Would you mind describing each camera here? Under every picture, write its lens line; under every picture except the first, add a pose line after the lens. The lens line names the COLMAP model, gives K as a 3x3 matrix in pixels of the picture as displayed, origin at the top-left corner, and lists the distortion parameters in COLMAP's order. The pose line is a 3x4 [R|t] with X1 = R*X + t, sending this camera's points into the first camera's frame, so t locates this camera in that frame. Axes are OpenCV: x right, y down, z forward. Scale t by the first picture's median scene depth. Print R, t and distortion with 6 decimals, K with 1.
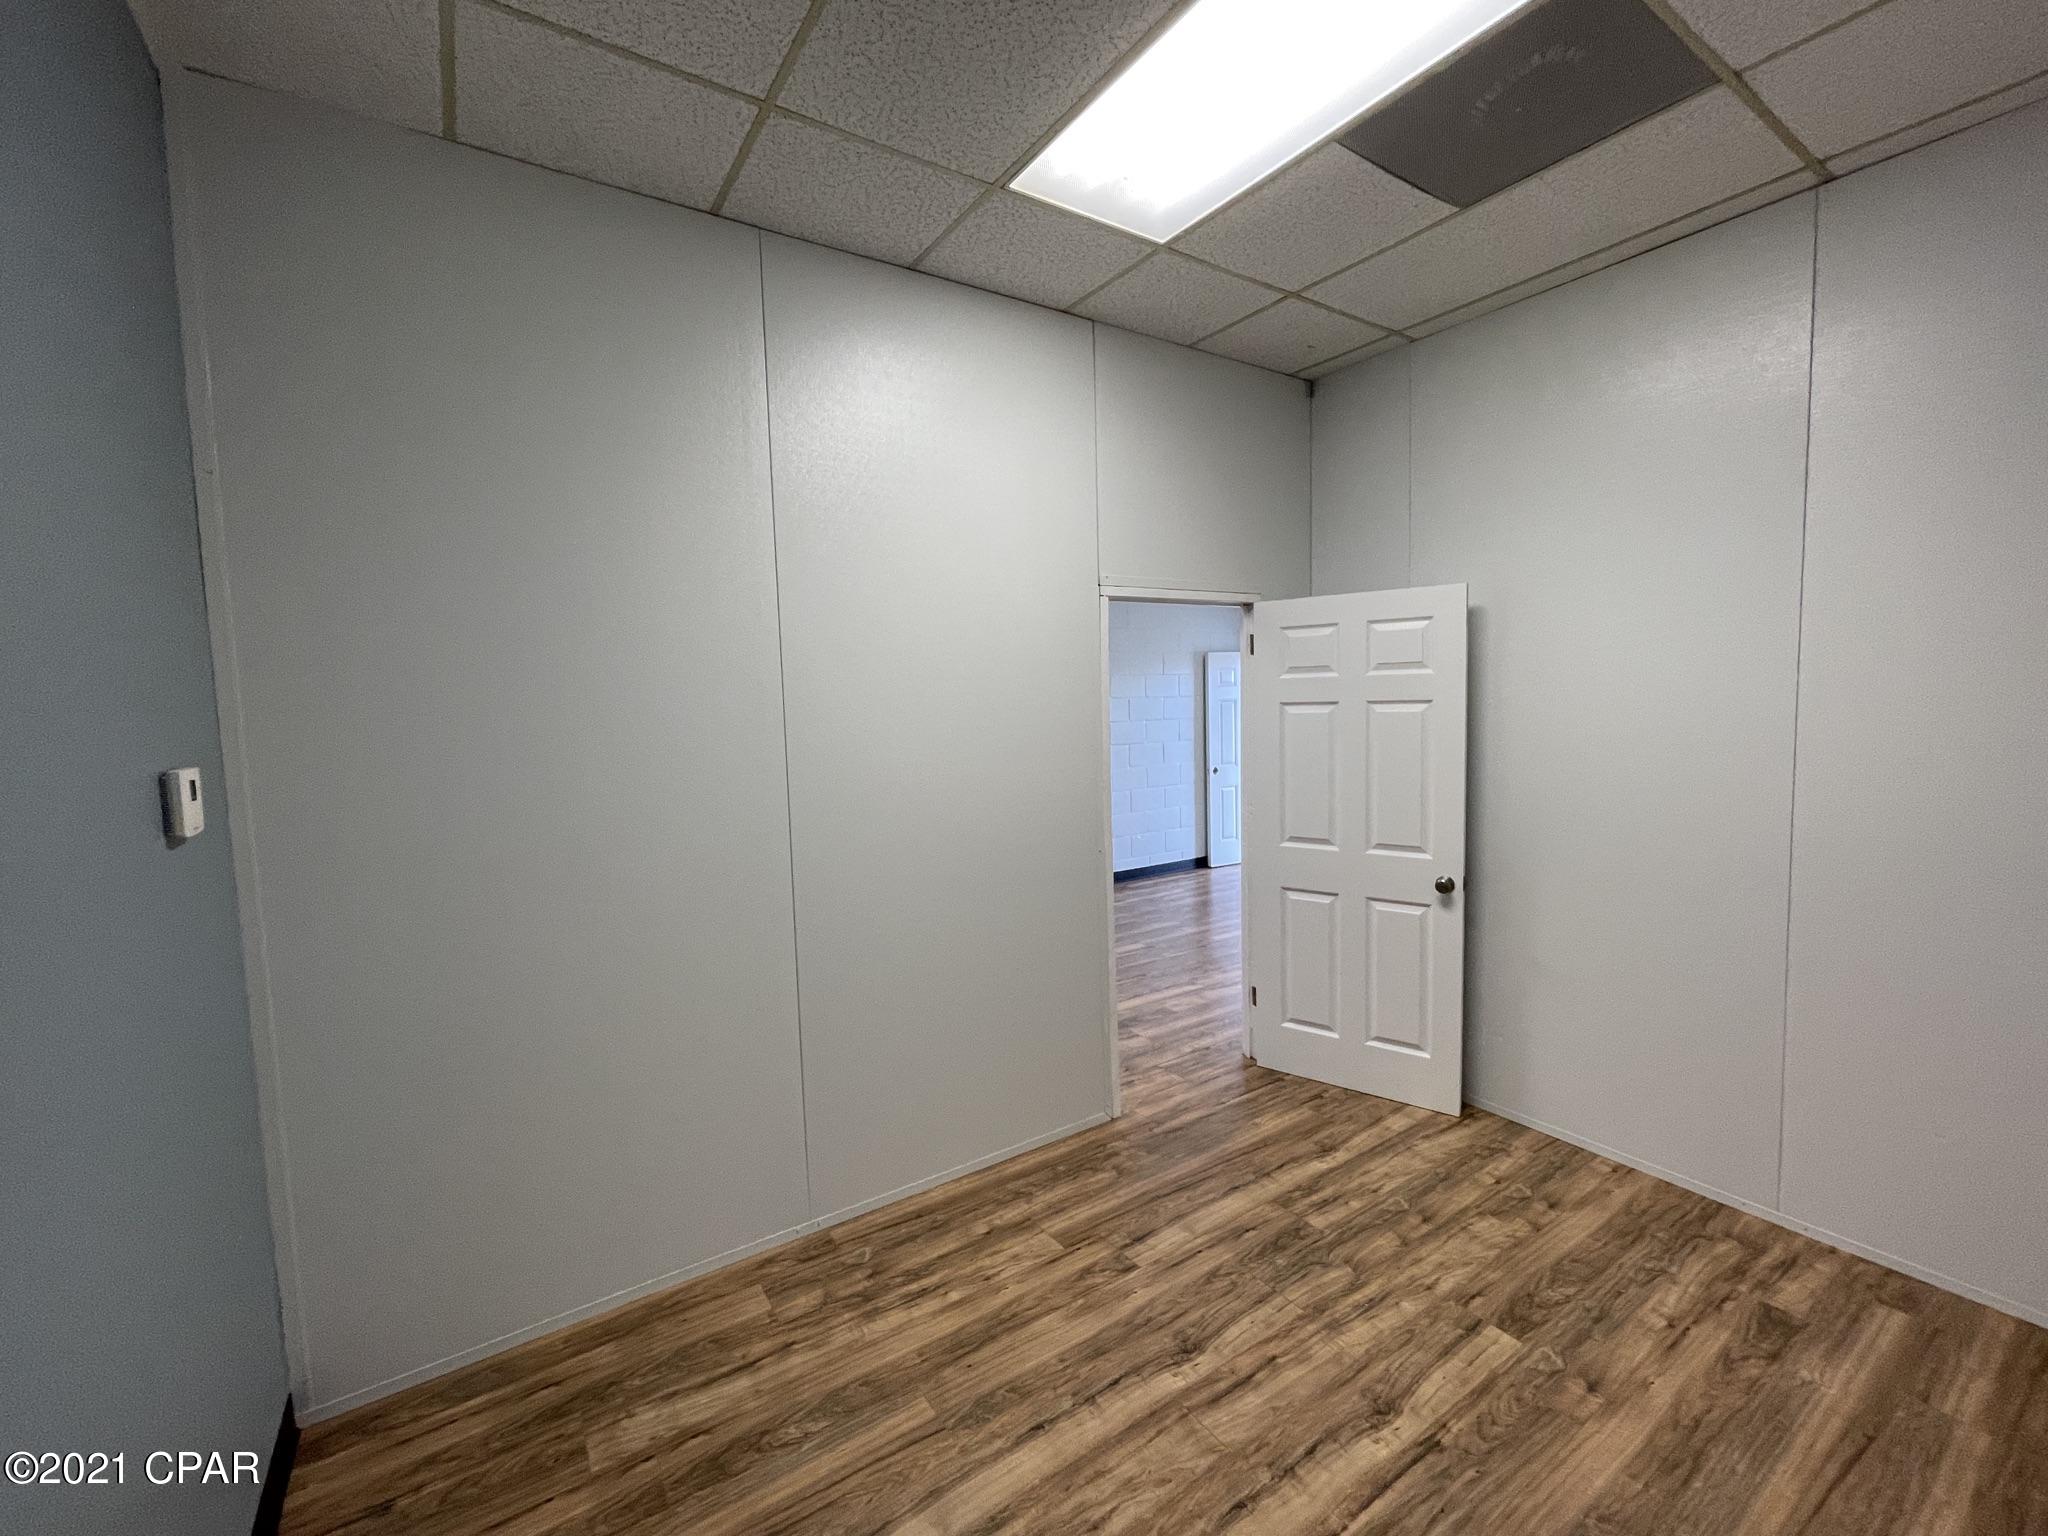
lens RADIAL K [[840.7, 0, 1016.8], [0, 840.7, 759.8], [0, 0, 1]] dist [-0.003977, 0.001026]
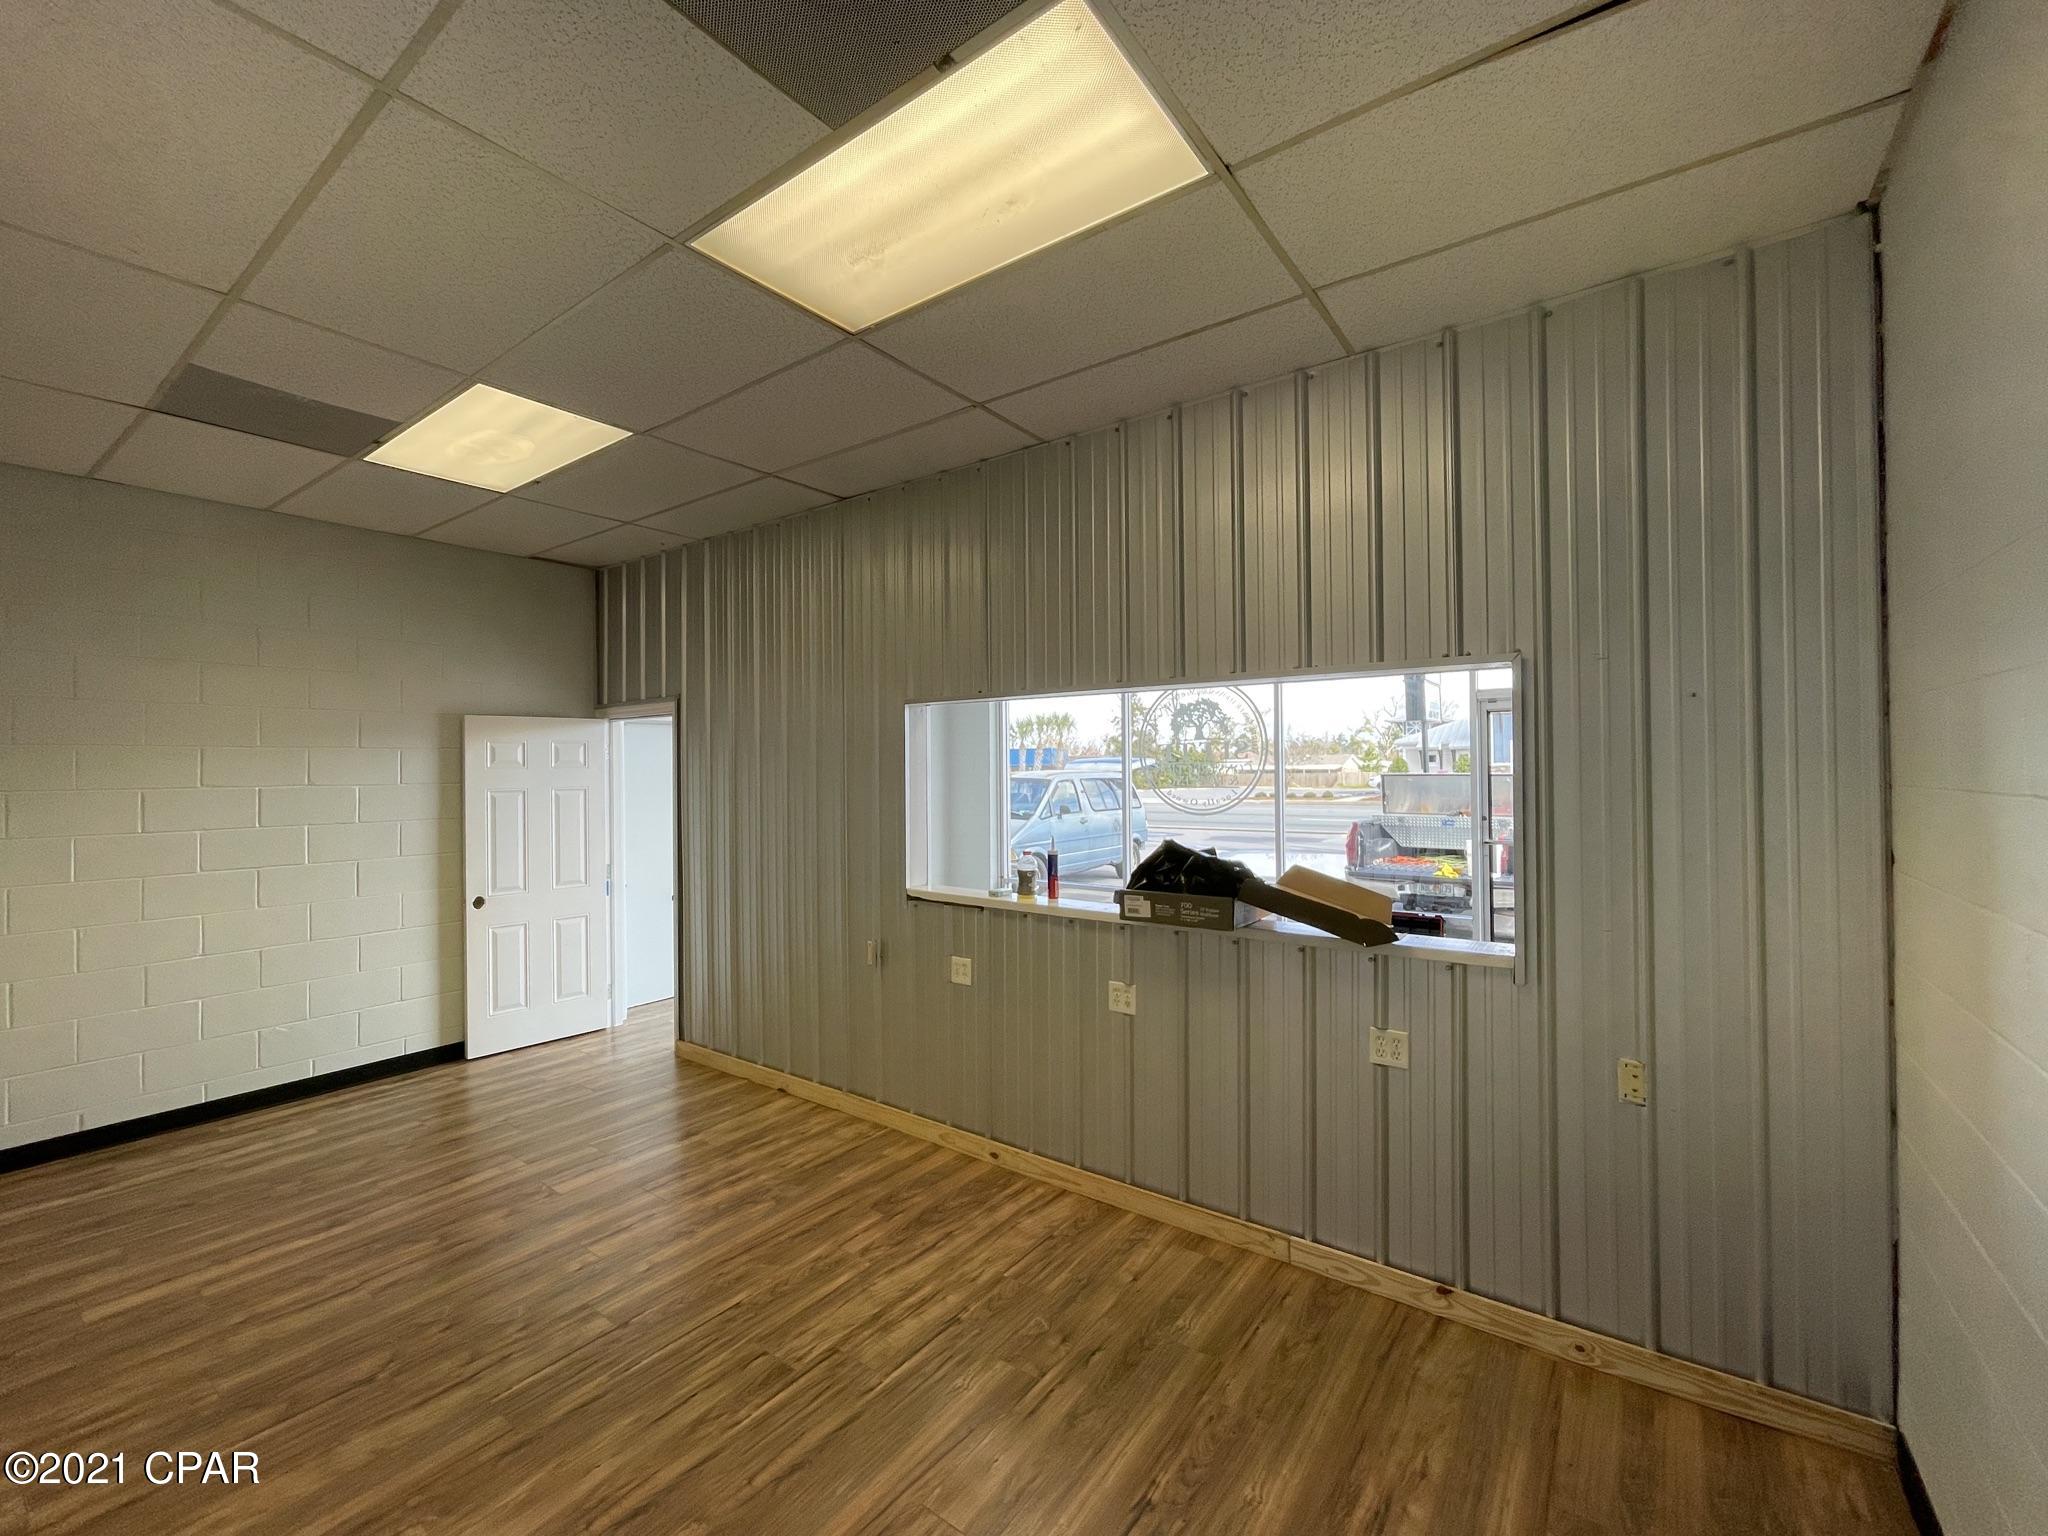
lens RADIAL K [[840.7, 0, 1018.9], [0, 840.7, 769.0], [0, 0, 1]] dist [-0.003977, 0.001026]
pose [[0.939857, 0.019576, 0.341007, 0.062399], [0.008996, 0.996591, -0.082005, -0.004580], [-0.341449, 0.080141, 0.936477, 0.042469]]
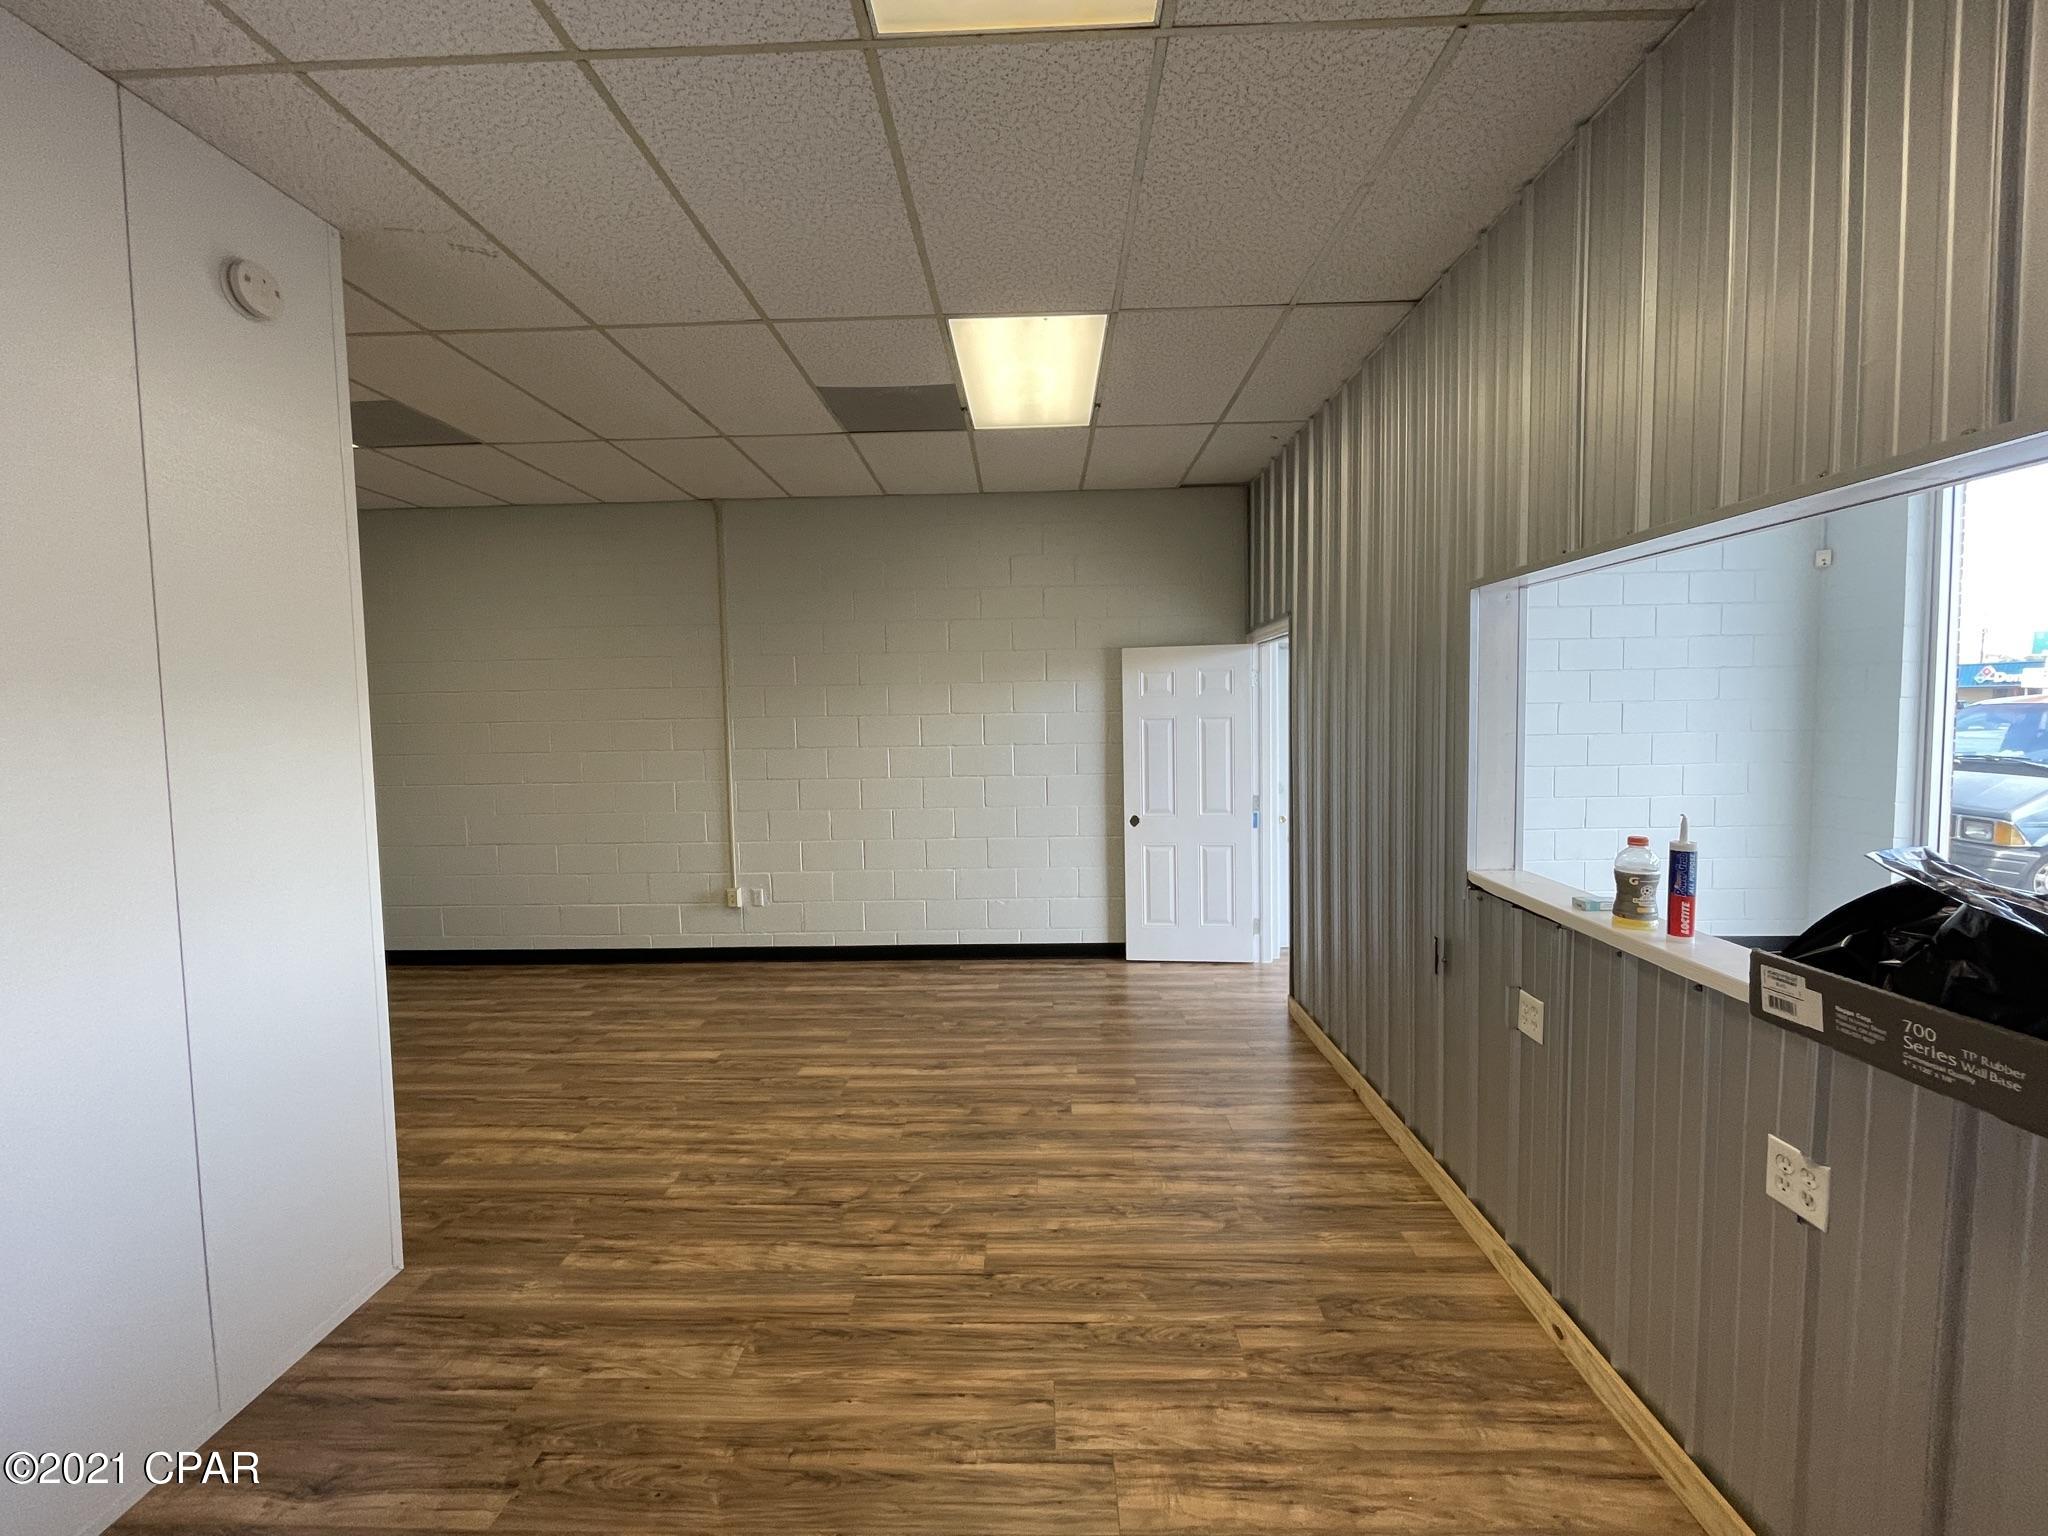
lens RADIAL K [[840.7, 0, 1018.7], [0, 840.7, 766.2], [0, 0, 1]] dist [-0.003977, 0.001026]
pose [[0.819469, 0.053150, -0.570654, 0.118462], [-0.049903, 0.998526, 0.021339, -0.008379], [0.570947, 0.010991, 0.820913, 0.087952]]
